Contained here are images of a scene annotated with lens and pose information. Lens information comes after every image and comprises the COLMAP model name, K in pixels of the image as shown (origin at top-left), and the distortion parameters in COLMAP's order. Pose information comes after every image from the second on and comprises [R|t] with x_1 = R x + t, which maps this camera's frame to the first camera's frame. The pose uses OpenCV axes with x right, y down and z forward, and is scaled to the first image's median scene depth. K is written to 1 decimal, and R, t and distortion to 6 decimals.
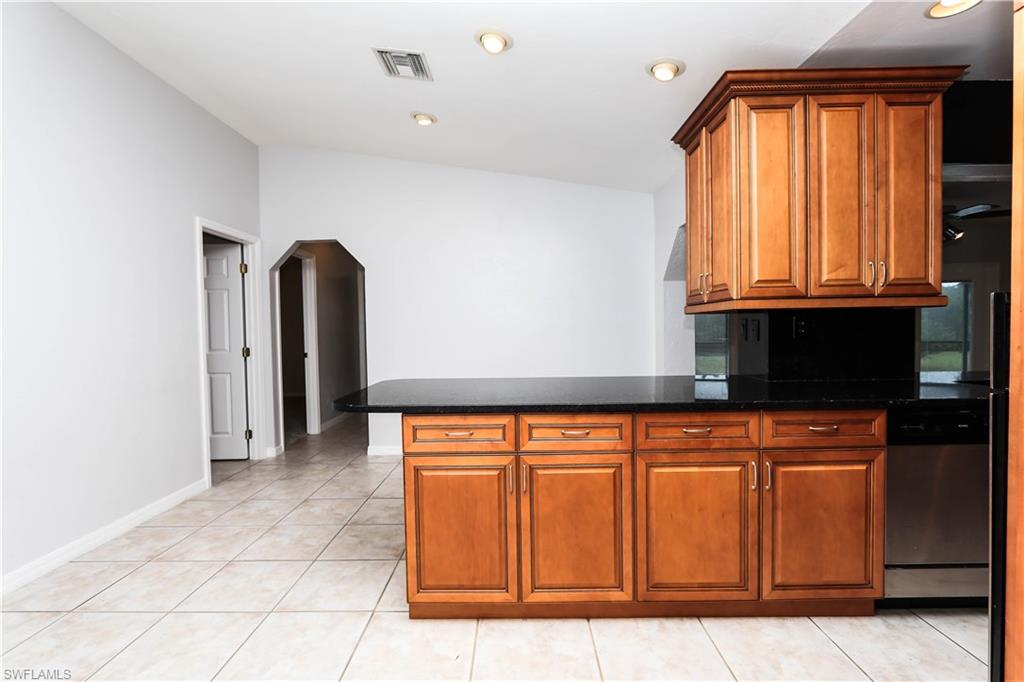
lens RADIAL K [[476.1, 0, 515.7], [0, 476.1, 338.4], [0, 0, 1]] dist [-0.004462, -0.000900]
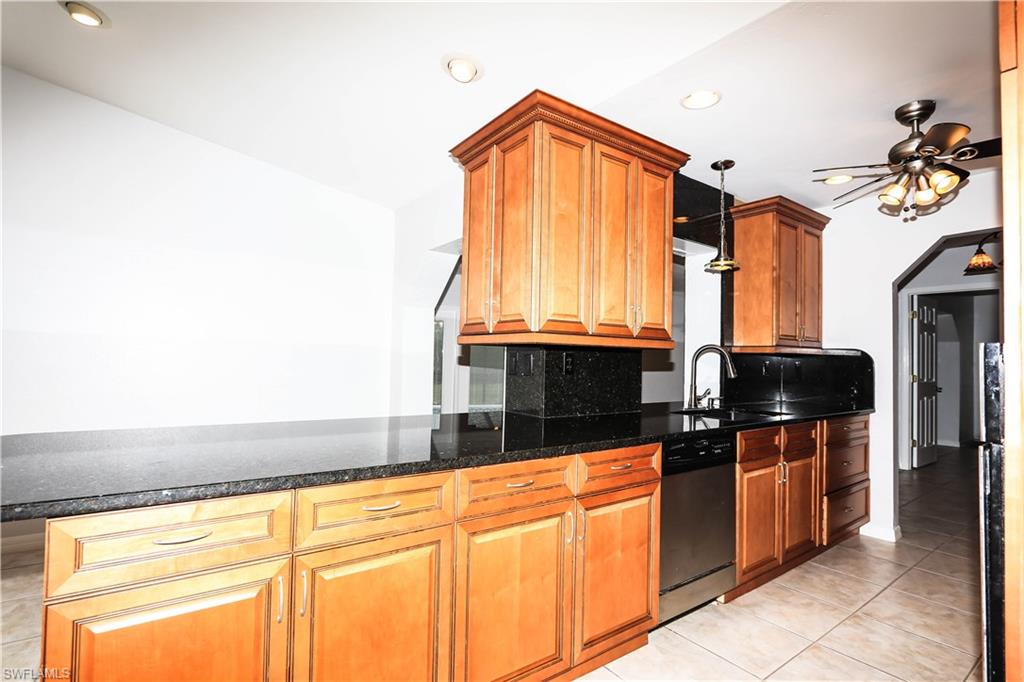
lens RADIAL K [[476.1, 0, 501.0], [0, 476.1, 343.5], [0, 0, 1]] dist [-0.004462, -0.000900]
pose [[0.813168, 0.053730, 0.579544, -0.130351], [-0.025800, 0.998079, -0.056333, -0.005076], [-0.581457, 0.030856, 0.812992, 0.285404]]
